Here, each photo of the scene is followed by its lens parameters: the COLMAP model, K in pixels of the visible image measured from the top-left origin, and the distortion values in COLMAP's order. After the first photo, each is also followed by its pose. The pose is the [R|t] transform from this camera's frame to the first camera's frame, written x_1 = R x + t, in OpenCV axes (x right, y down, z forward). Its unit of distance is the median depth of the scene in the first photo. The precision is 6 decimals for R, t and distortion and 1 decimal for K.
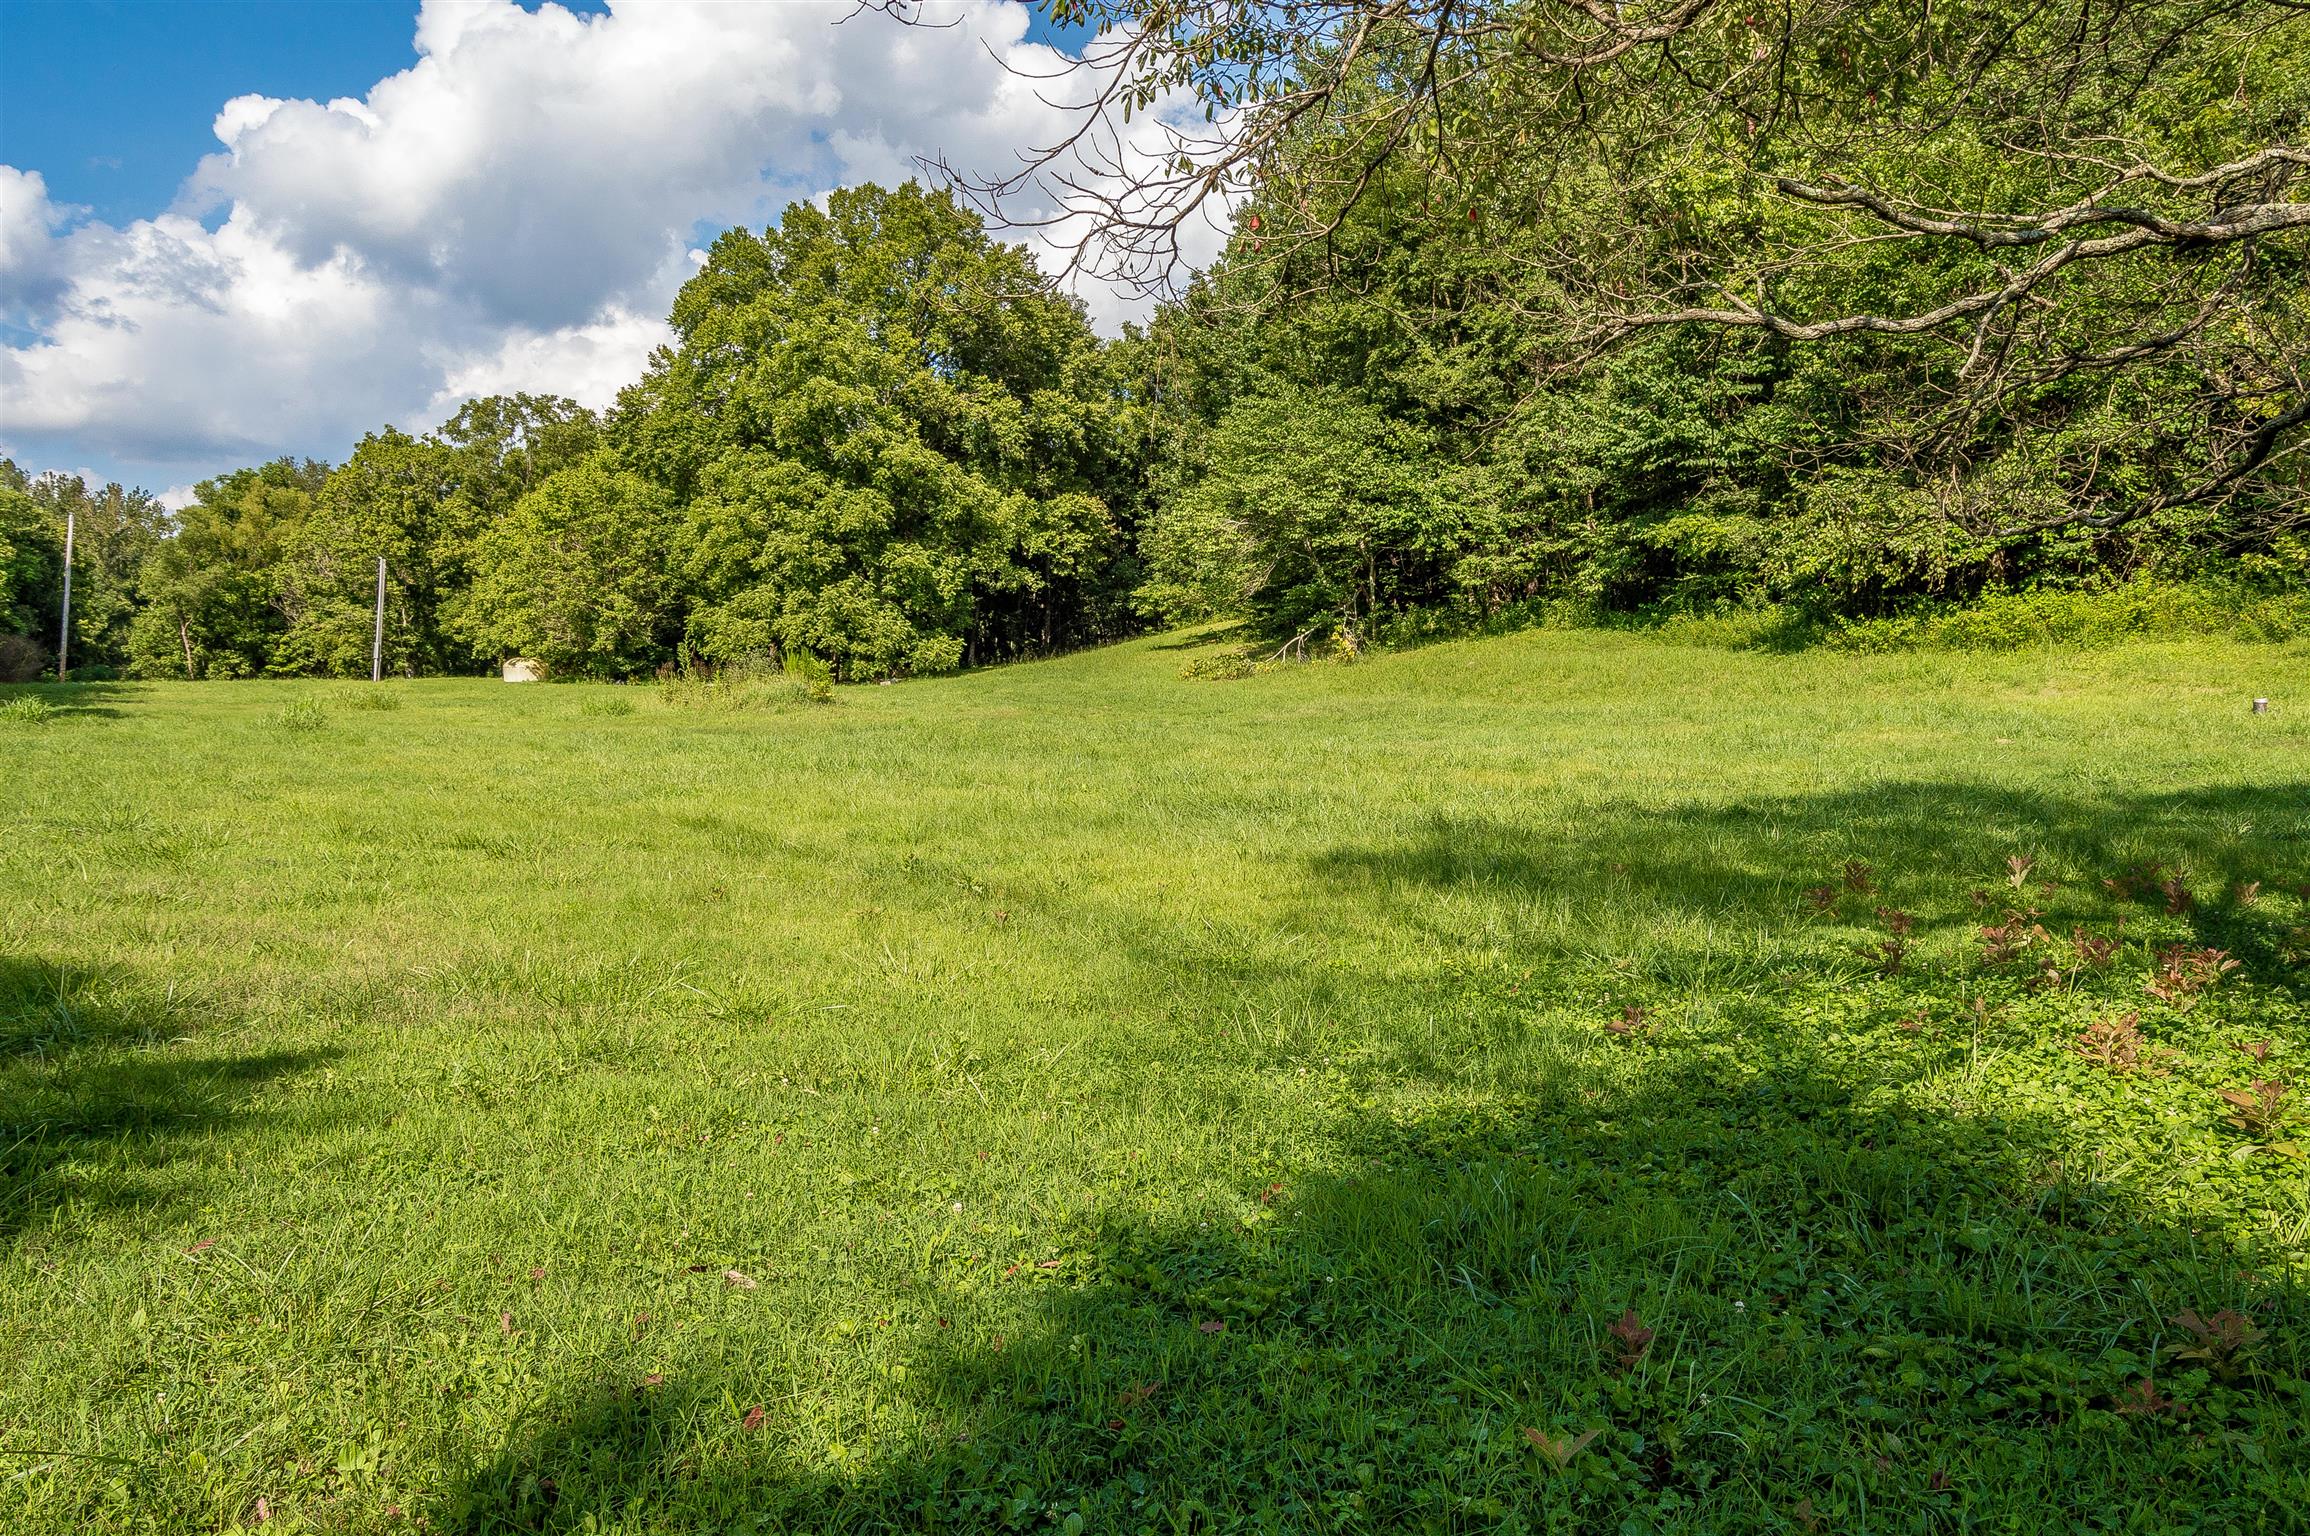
lens RADIAL K [[1801.3, 0, 1178.4], [0, 1801.3, 753.1], [0, 0, 1]] dist [-0.022181, 0.027969]
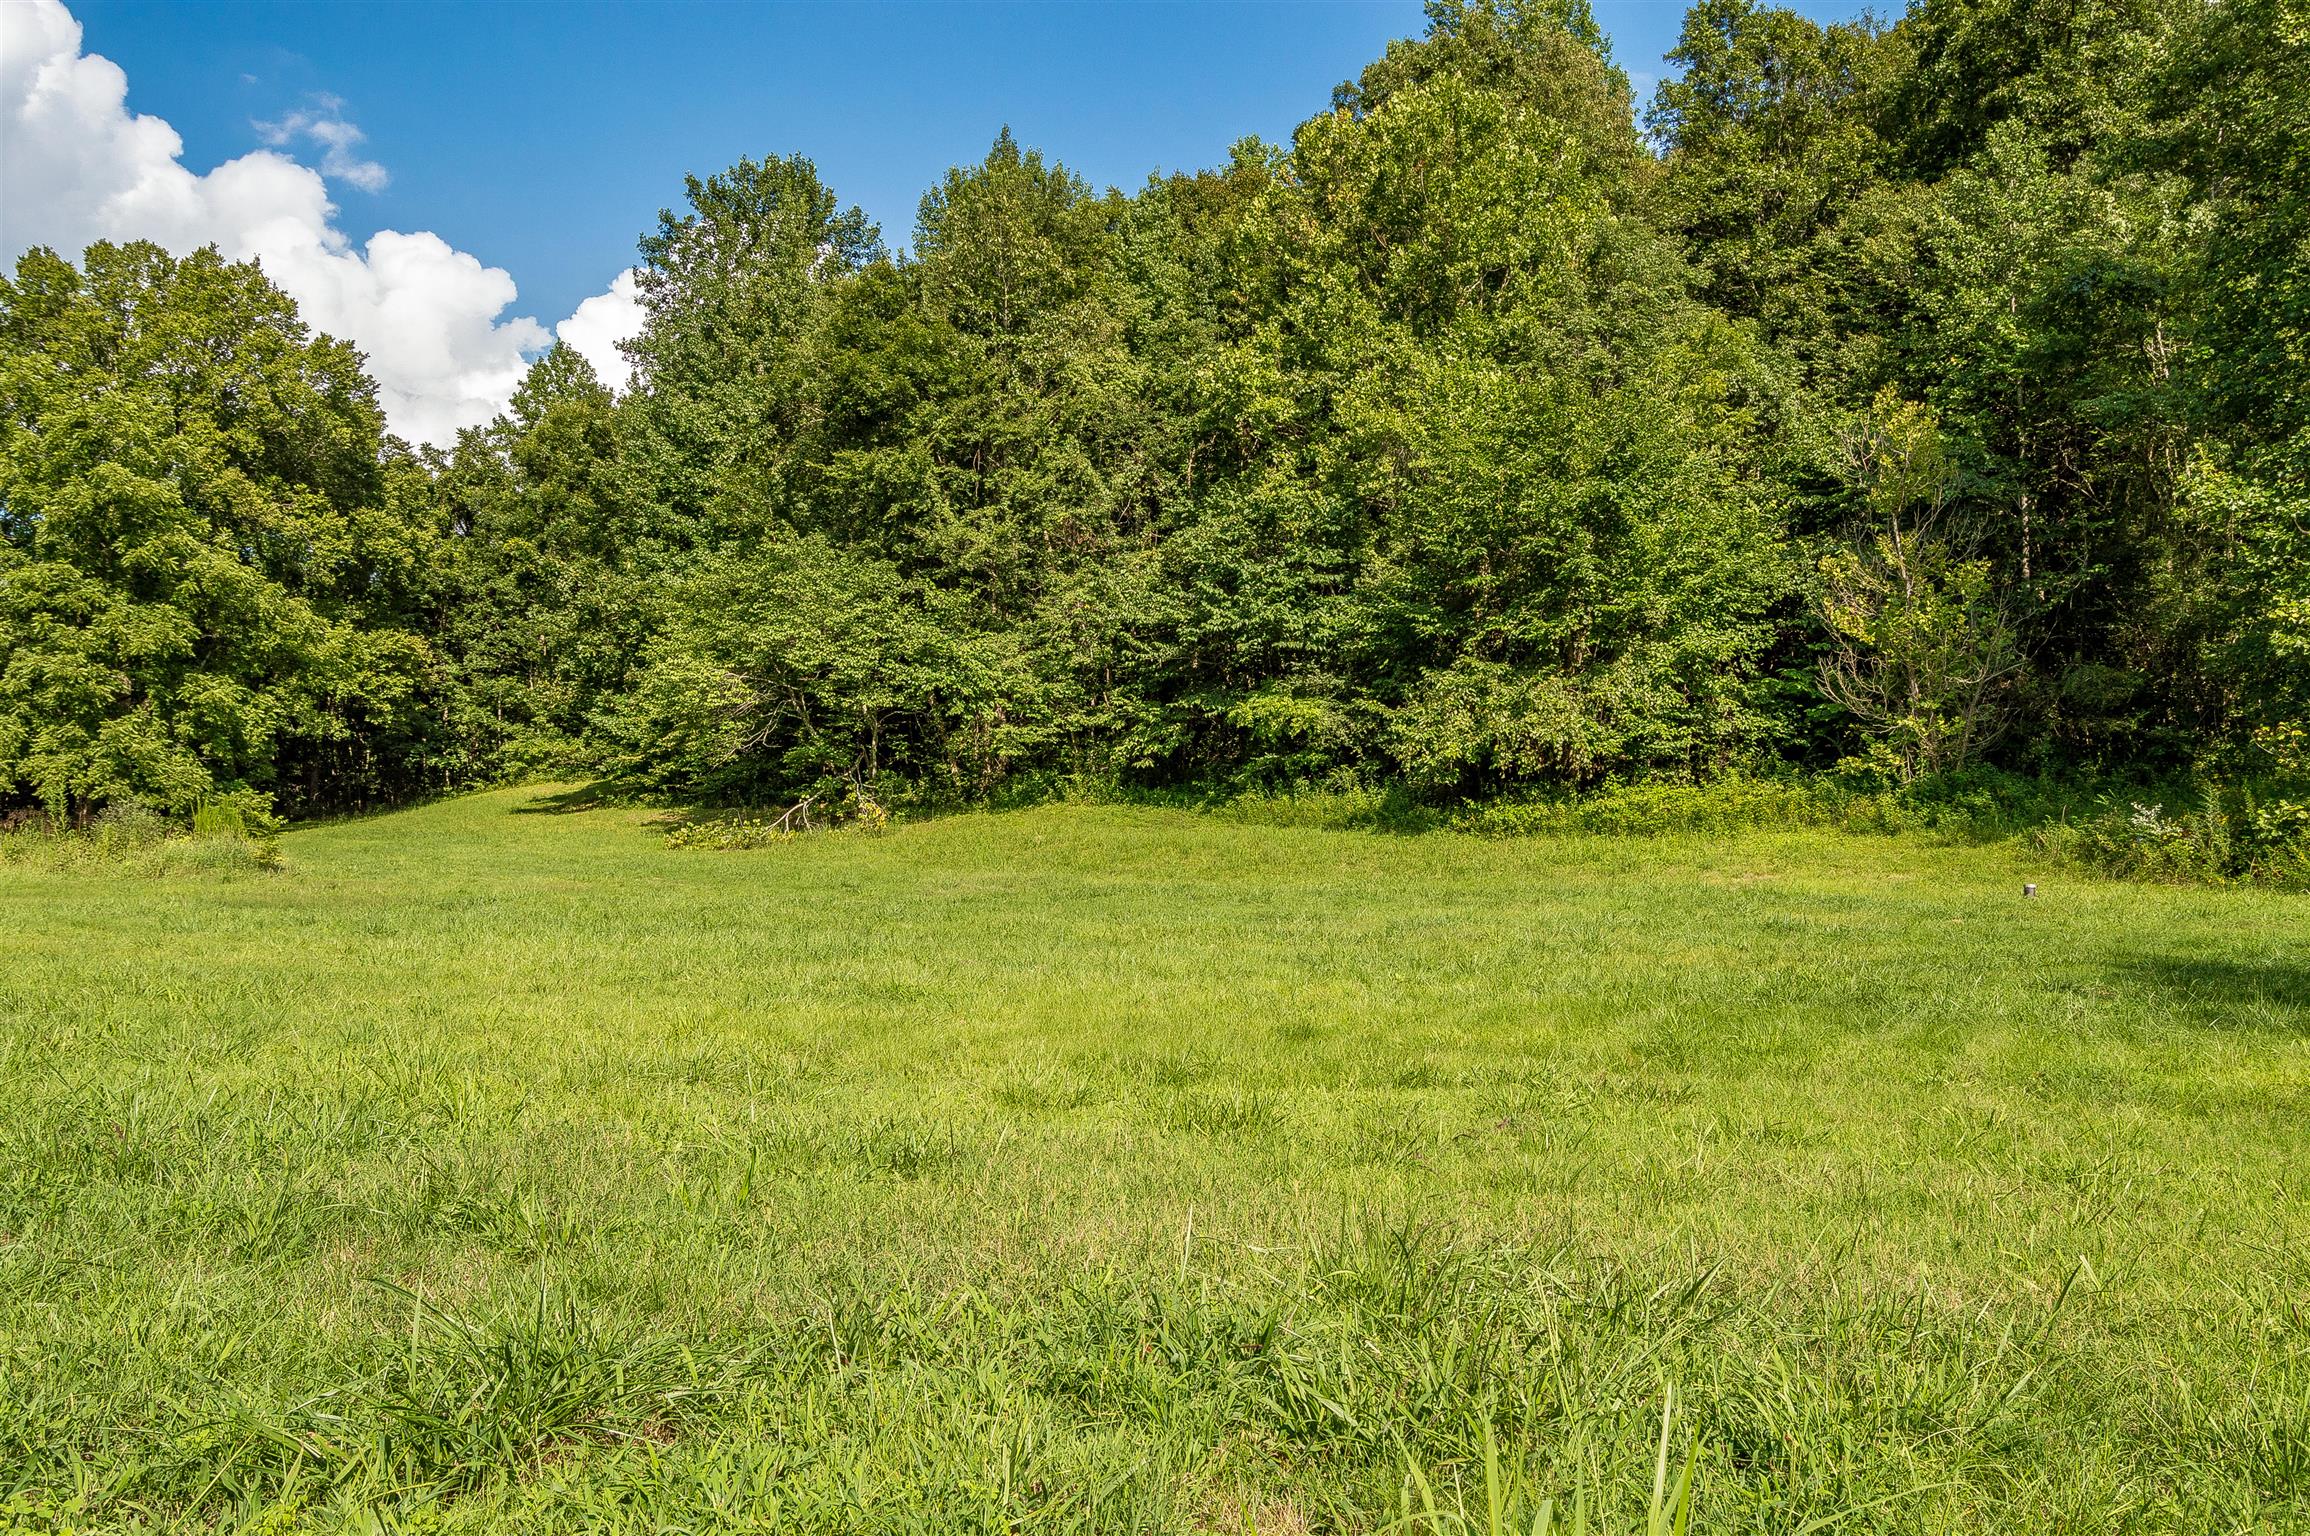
lens RADIAL K [[1801.3, 0, 1173.7], [0, 1801.3, 756.0], [0, 0, 1]] dist [-0.022181, 0.027969]
pose [[0.884409, 0.042993, 0.464728, -0.145183], [0.001717, 0.995442, -0.095358, -0.001156], [-0.466709, 0.085133, 0.880304, 0.081627]]
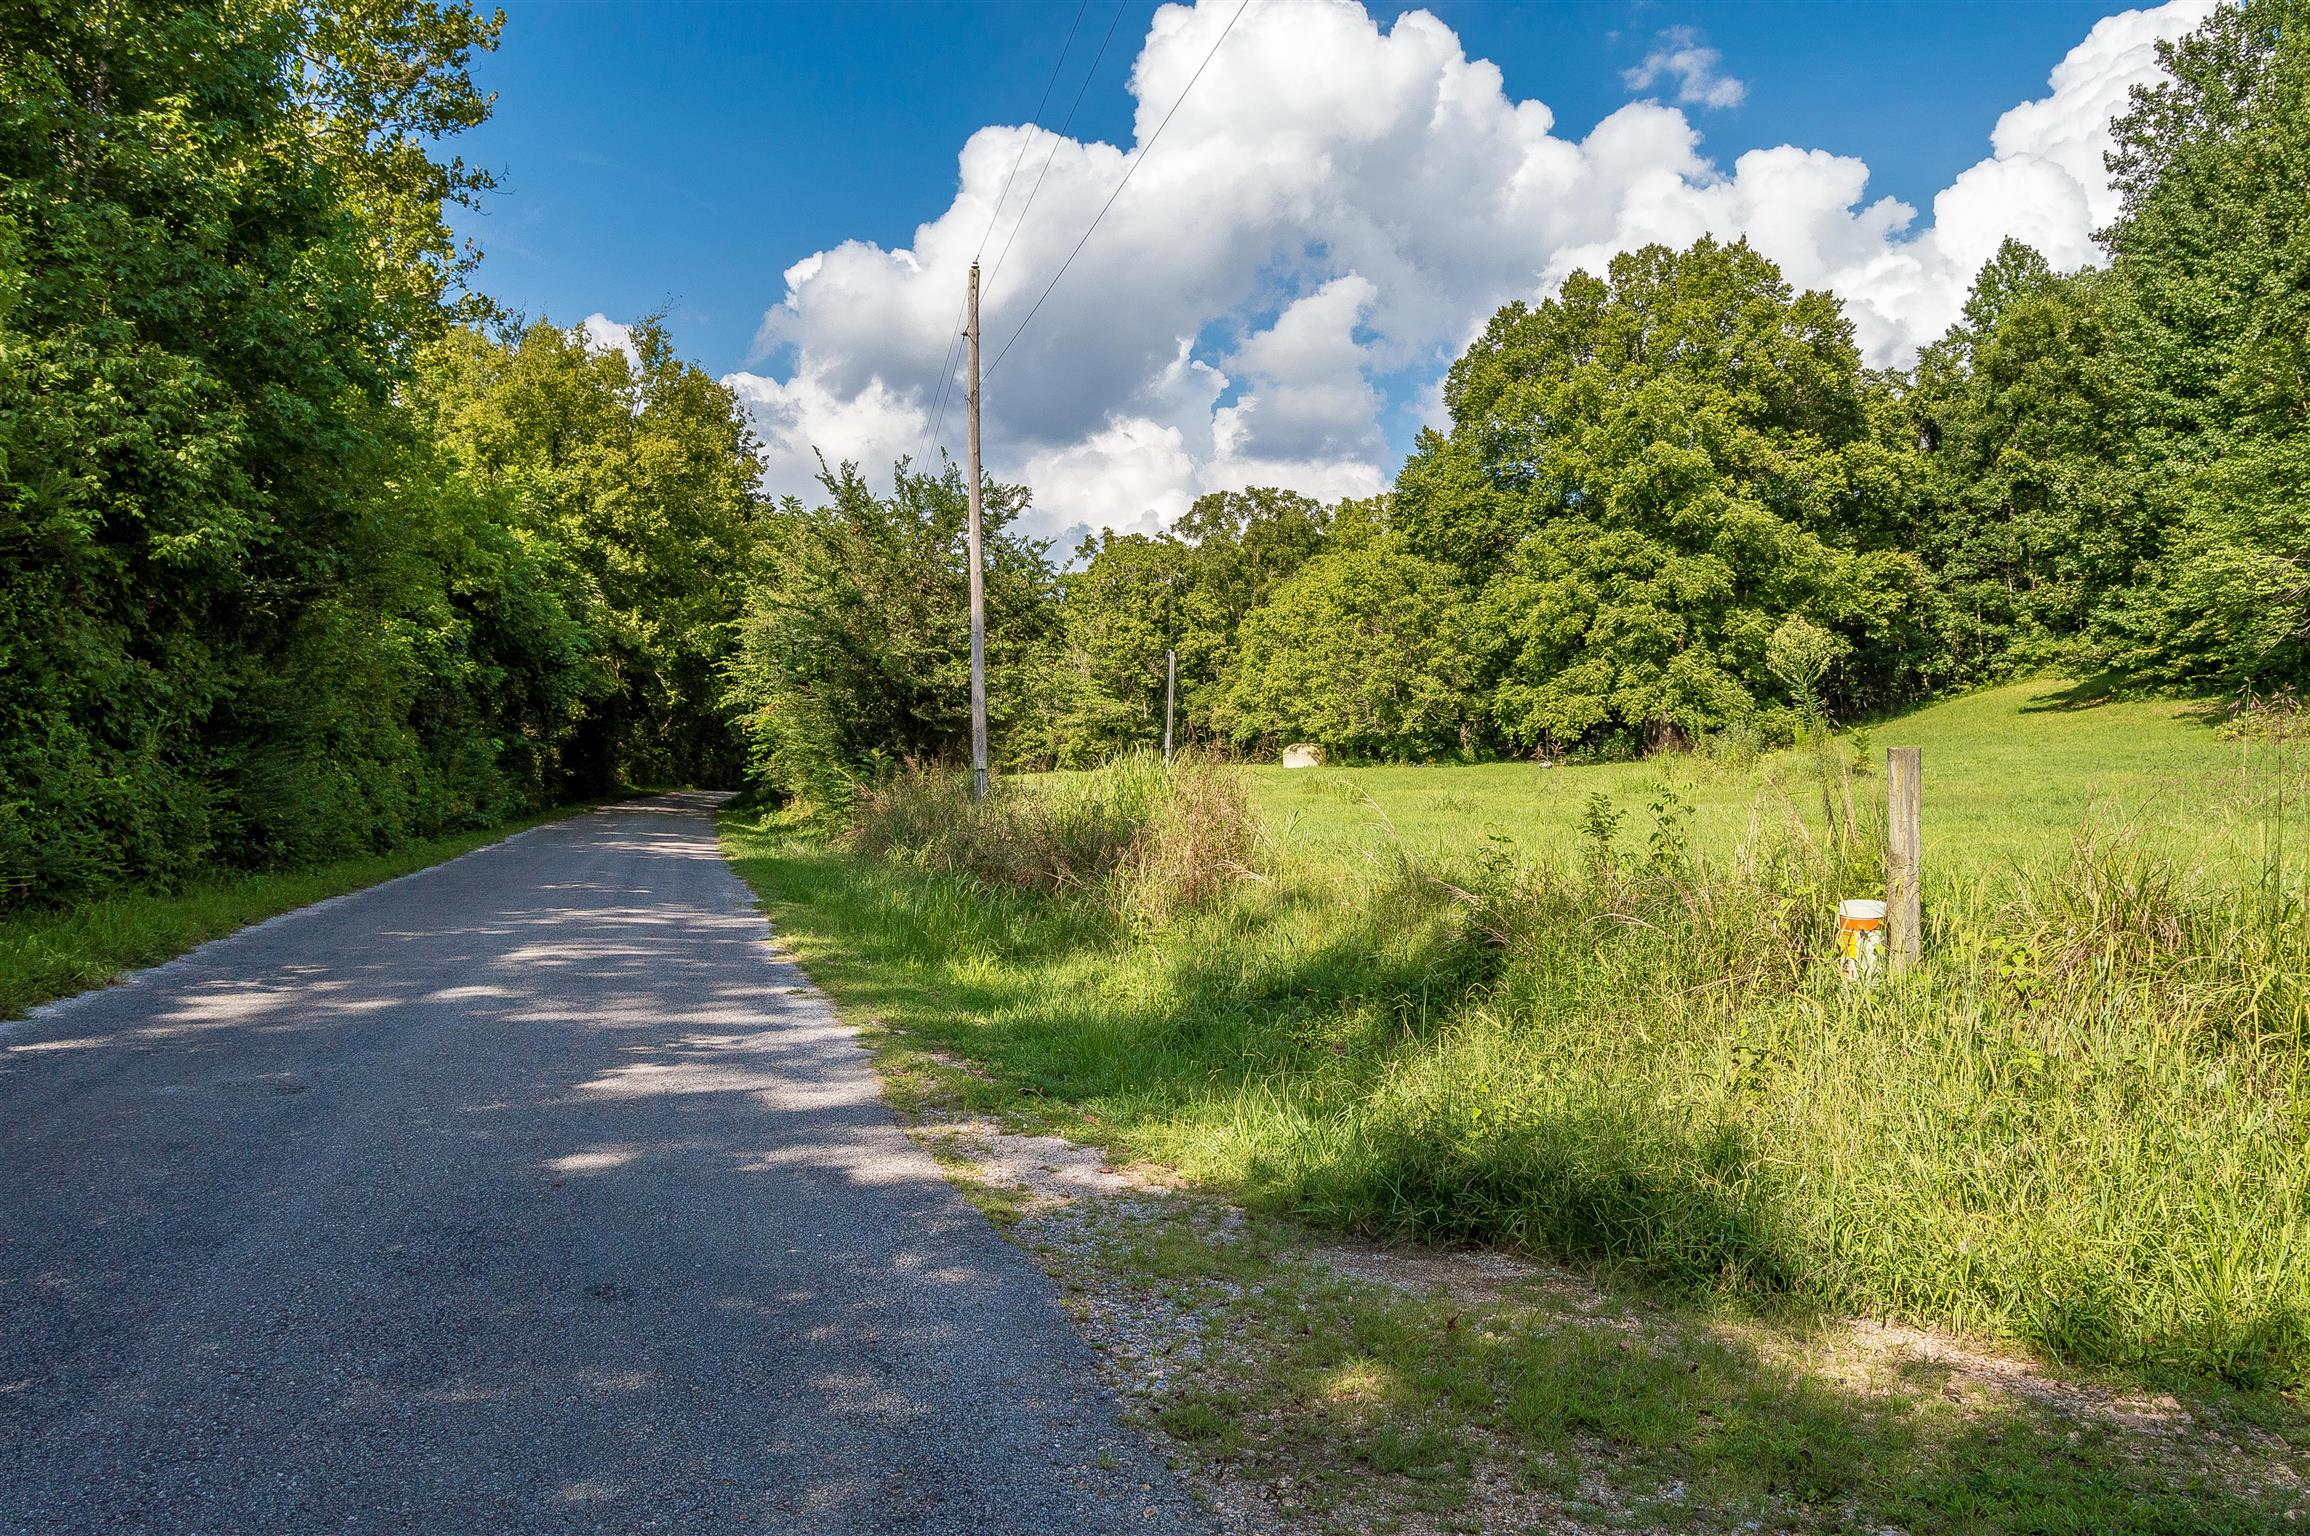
lens RADIAL K [[1801.3, 0, 1163.1], [0, 1801.3, 758.2], [0, 0, 1]] dist [-0.022181, 0.027969]
pose [[0.963421, -0.028300, -0.266494, -0.202056], [0.016568, 0.998796, -0.046171, 0.000455], [0.267479, 0.040067, 0.962730, 0.008299]]
